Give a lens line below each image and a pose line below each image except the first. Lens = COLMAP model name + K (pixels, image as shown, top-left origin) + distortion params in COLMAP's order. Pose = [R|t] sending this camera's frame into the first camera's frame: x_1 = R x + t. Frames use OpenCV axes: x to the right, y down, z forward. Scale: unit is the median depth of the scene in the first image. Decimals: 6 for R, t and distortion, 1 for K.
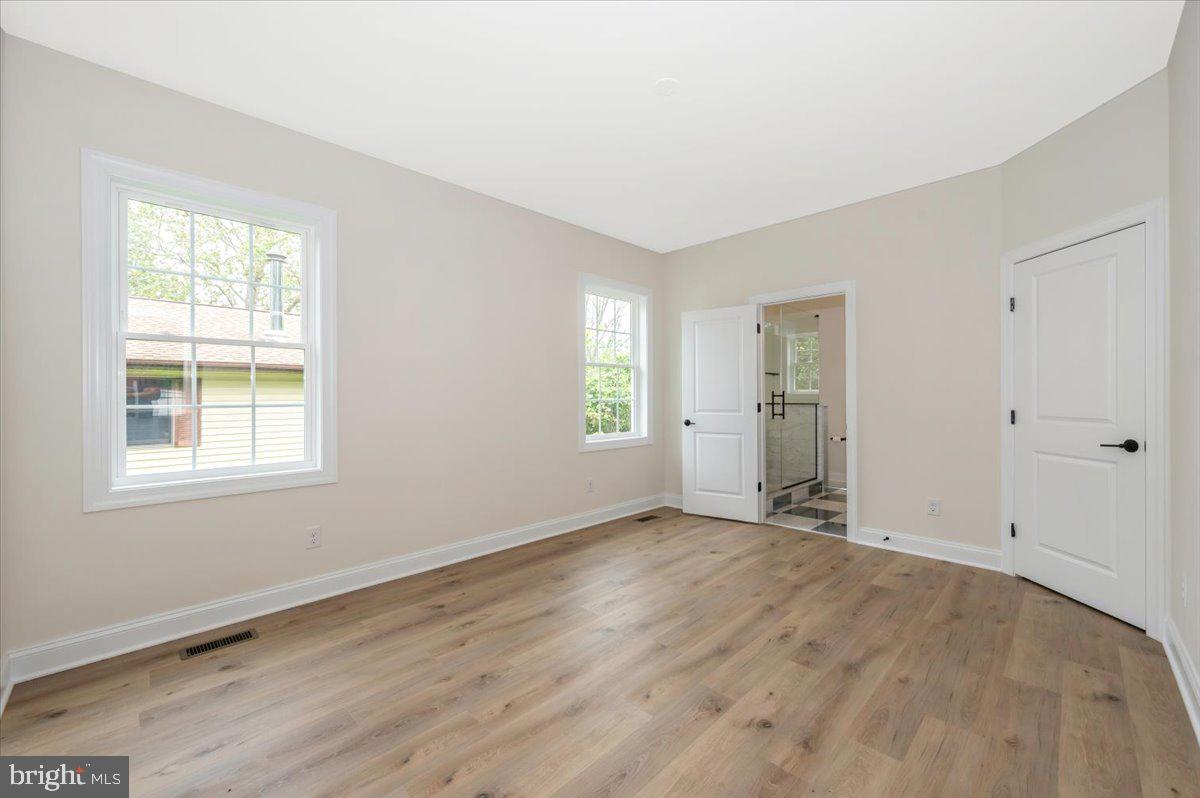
lens RADIAL K [[474.3, 0, 600.6], [0, 474.3, 405.7], [0, 0, 1]] dist [0.004661, 0.000112]
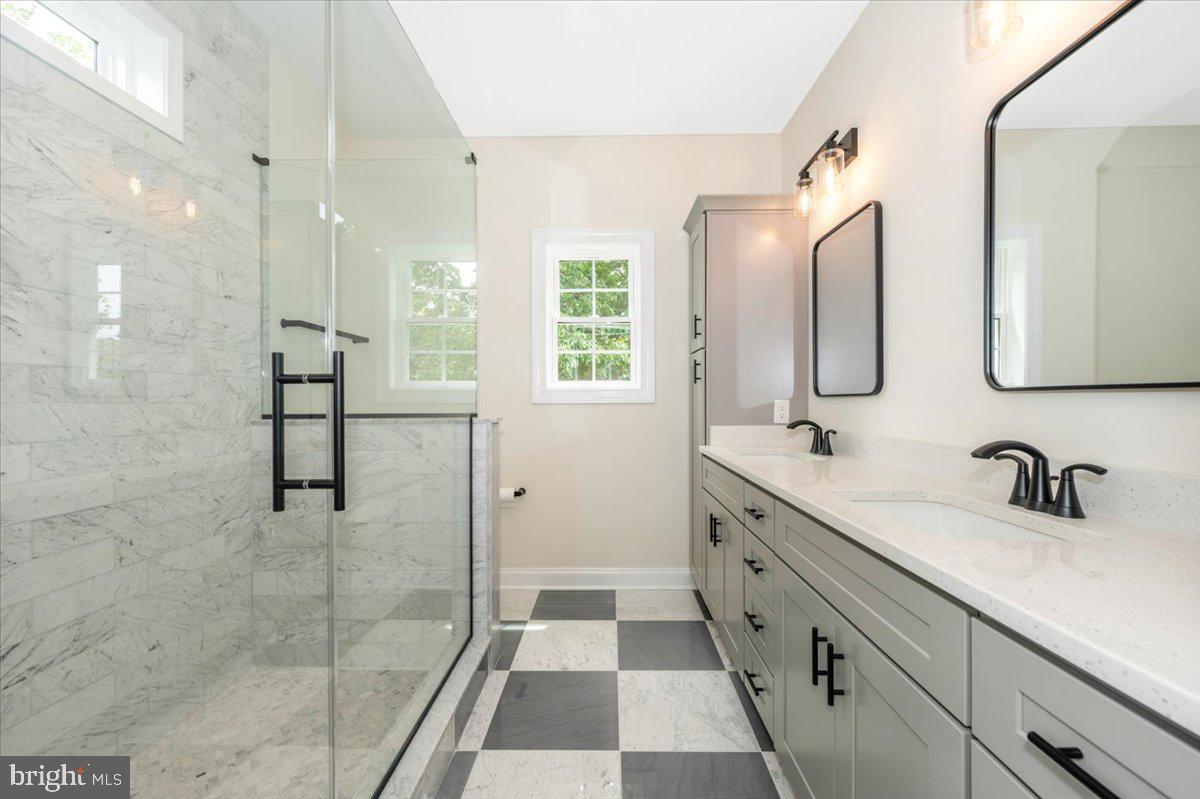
lens RADIAL K [[474.3, 0, 600.6], [0, 474.3, 406.2], [0, 0, 1]] dist [0.004661, 0.000112]
pose [[0.717807, -0.007272, 0.696205, 0.531088], [0.017161, 0.999826, -0.007250, -0.010816], [-0.696031, 0.017152, 0.717807, 1.287977]]
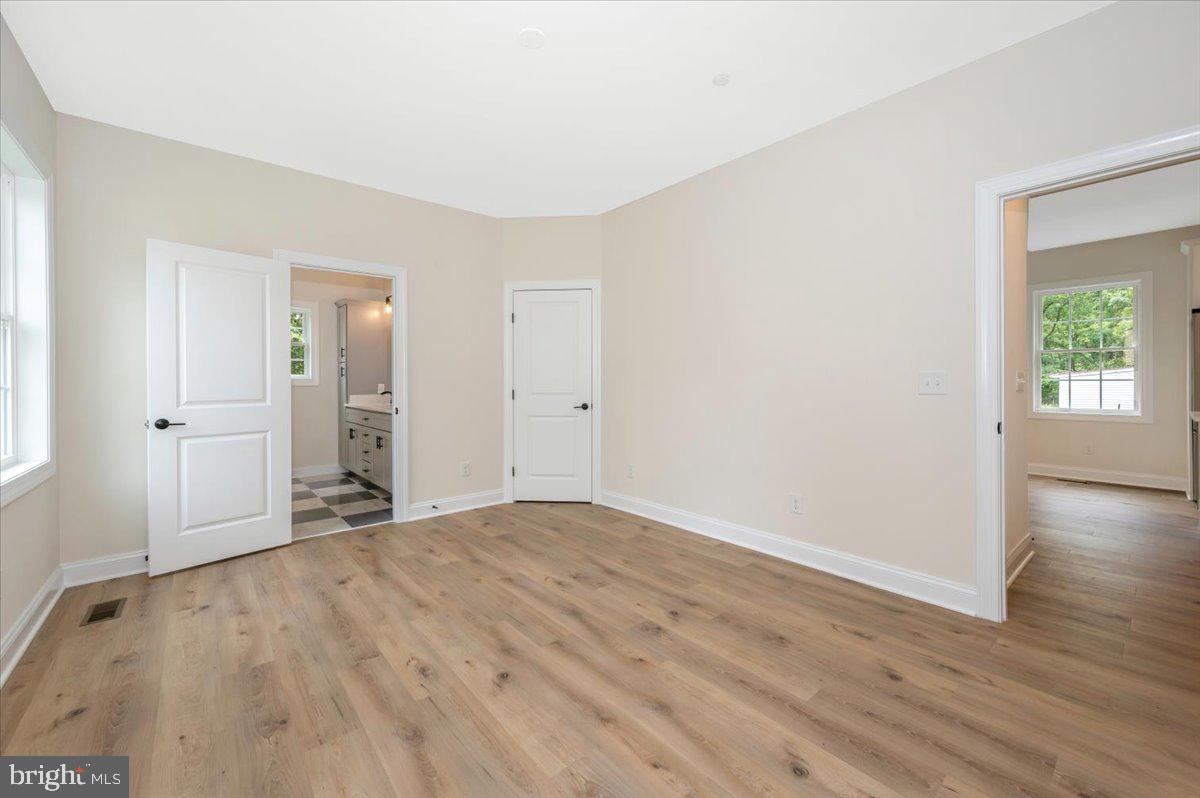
lens RADIAL K [[482.4, 0, 599.1], [0, 482.4, 388.5], [0, 0, 1]] dist [0.008849, 0.000068]
pose [[0.086689, -0.014080, 0.996136, -0.587152], [0.023079, 0.999660, 0.012122, -0.006949], [-0.995968, 0.021939, 0.086984, 0.589427]]
